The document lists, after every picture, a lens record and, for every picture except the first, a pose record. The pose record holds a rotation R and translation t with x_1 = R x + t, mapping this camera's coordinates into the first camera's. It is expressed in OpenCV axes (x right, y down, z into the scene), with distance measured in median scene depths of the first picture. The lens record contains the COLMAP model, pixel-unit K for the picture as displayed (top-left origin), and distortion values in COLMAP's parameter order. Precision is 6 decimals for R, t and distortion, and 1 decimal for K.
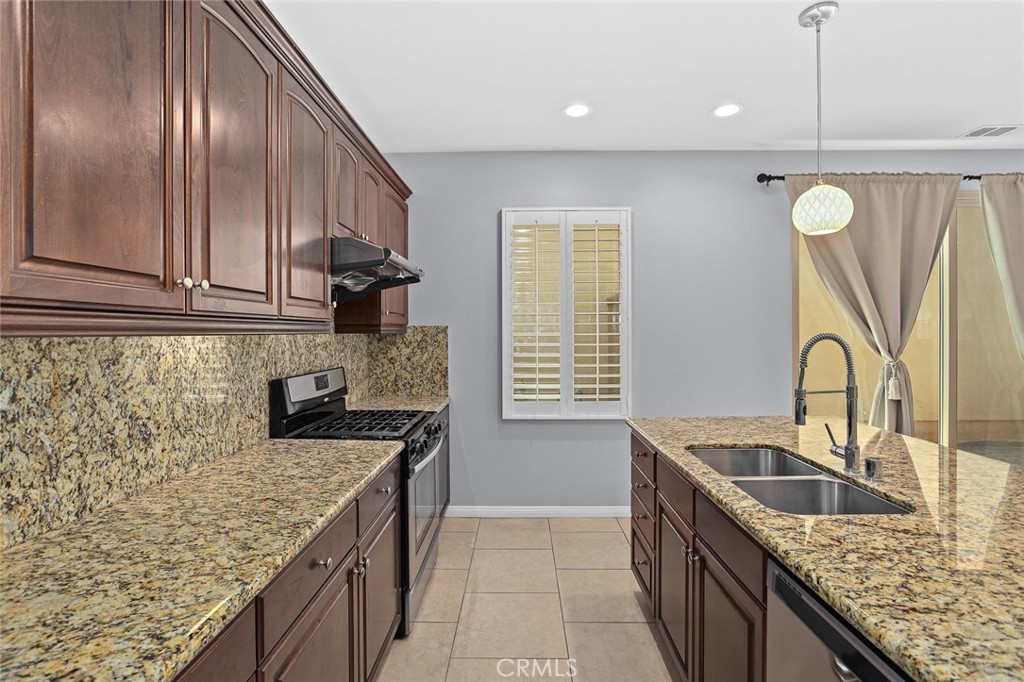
lens RADIAL K [[466.0, 0, 503.8], [0, 466.0, 332.9], [0, 0, 1]] dist [-0.035843, 0.013941]
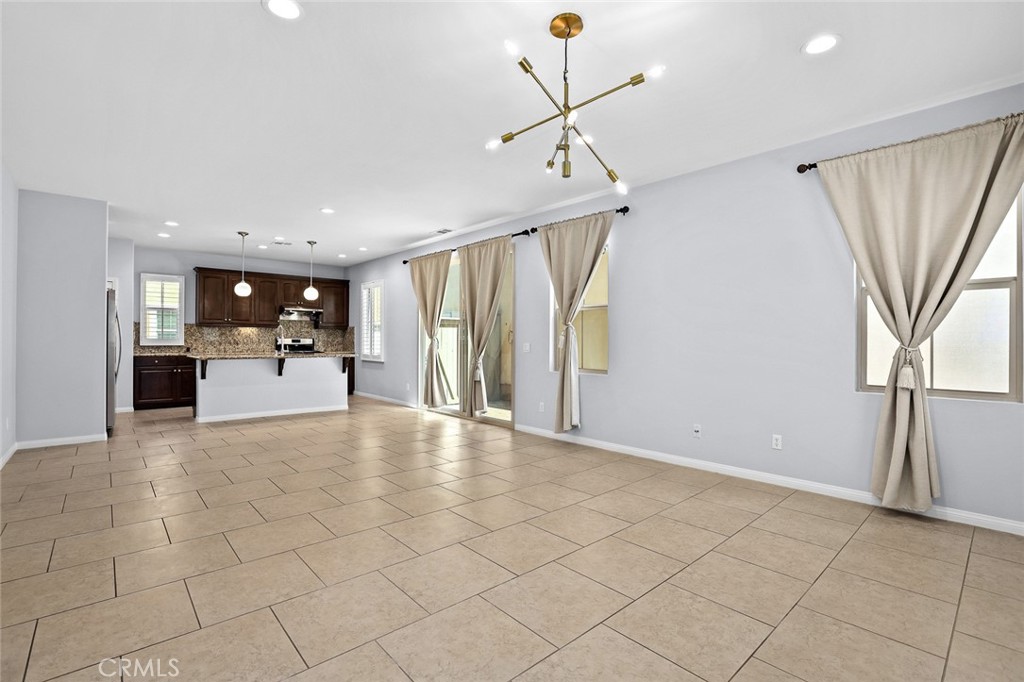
lens RADIAL K [[466.0, 0, 494.7], [0, 466.0, 341.8], [0, 0, 1]] dist [-0.035843, 0.013941]
pose [[0.673549, 0.008254, -0.739097, 2.721886], [-0.009967, 0.999948, 0.002085, 0.067509], [0.739076, 0.005963, 0.673596, -0.279690]]
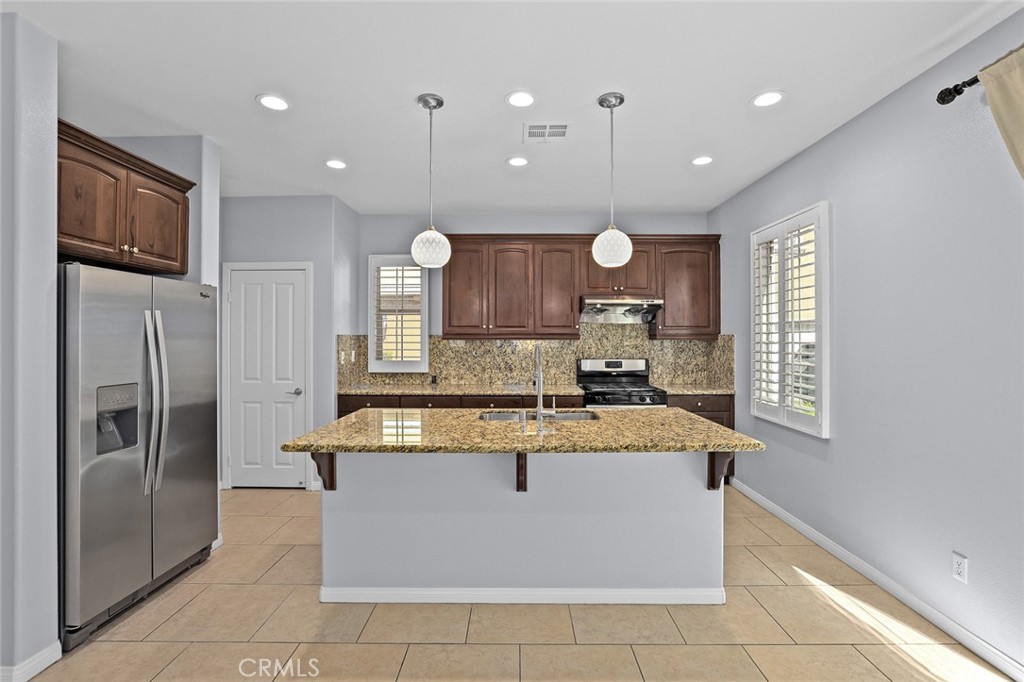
lens RADIAL K [[466.0, 0, 514.5], [0, 466.0, 340.3], [0, 0, 1]] dist [-0.035843, 0.013941]
pose [[0.028697, 0.008724, -0.999550, 1.198522], [-0.002446, 0.999960, 0.008657, -0.009360], [0.999585, 0.002196, 0.028717, 0.404946]]
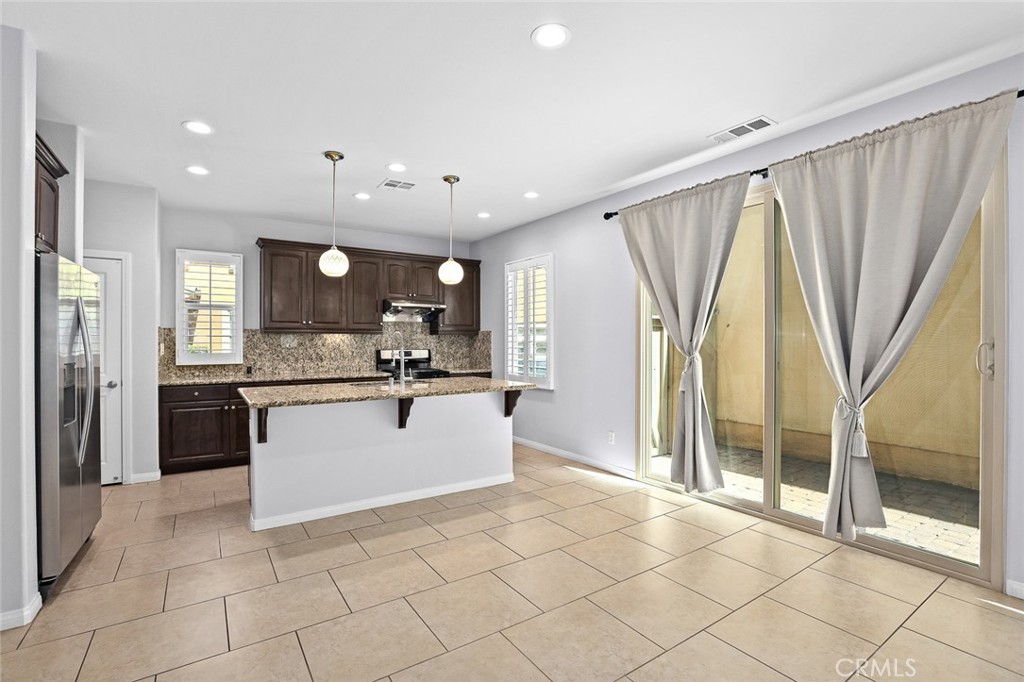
lens RADIAL K [[466.0, 0, 503.9], [0, 466.0, 346.9], [0, 0, 1]] dist [-0.035843, 0.013941]
pose [[0.576667, 0.013785, -0.816863, 1.530201], [-0.003673, 0.999891, 0.014281, 0.023699], [0.816971, -0.005235, 0.576655, -0.020162]]
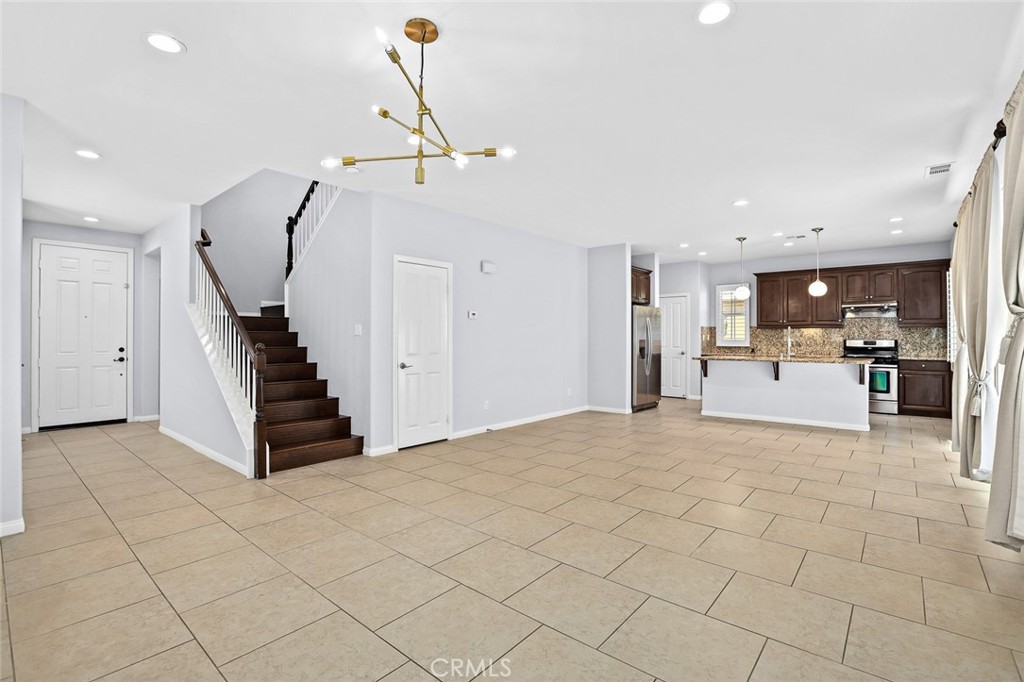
lens RADIAL K [[466.0, 0, 525.1], [0, 466.0, 333.0], [0, 0, 1]] dist [-0.035843, 0.013941]
pose [[-0.606677, -0.004452, -0.794936, 2.742163], [-0.001064, 0.999988, -0.004788, 0.042421], [0.794948, -0.002059, -0.606675, 0.791801]]
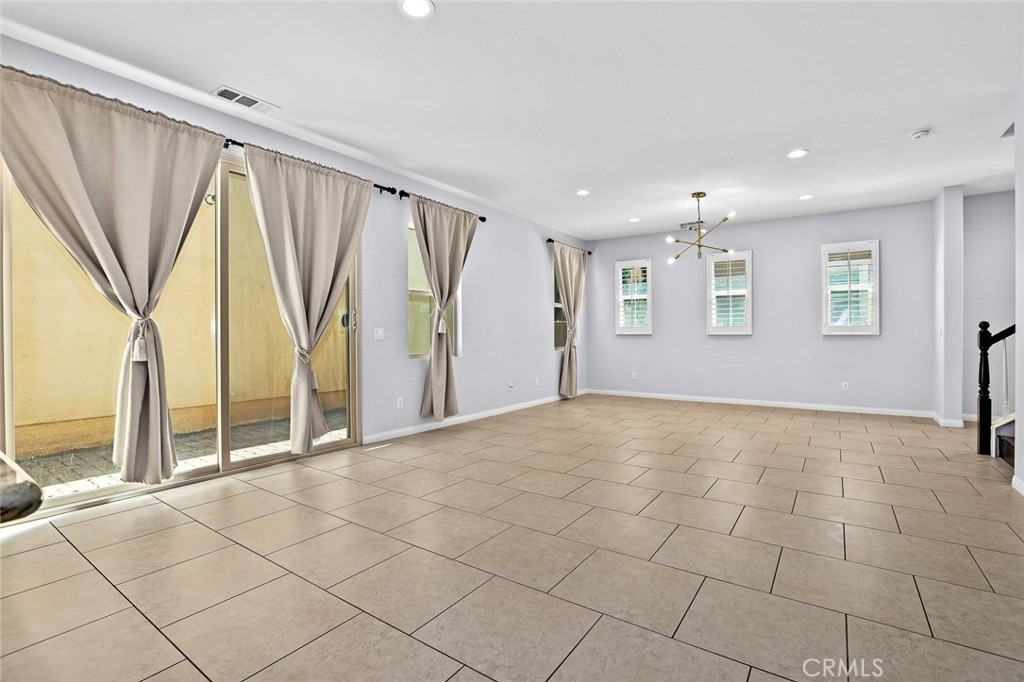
lens RADIAL K [[466.0, 0, 528.8], [0, 466.0, 337.6], [0, 0, 1]] dist [-0.035843, 0.013941]
pose [[0.537713, -0.009372, 0.843076, 0.507849], [0.004879, 0.999956, 0.008004, 0.095158], [-0.843114, -0.000190, 0.537735, -0.116667]]
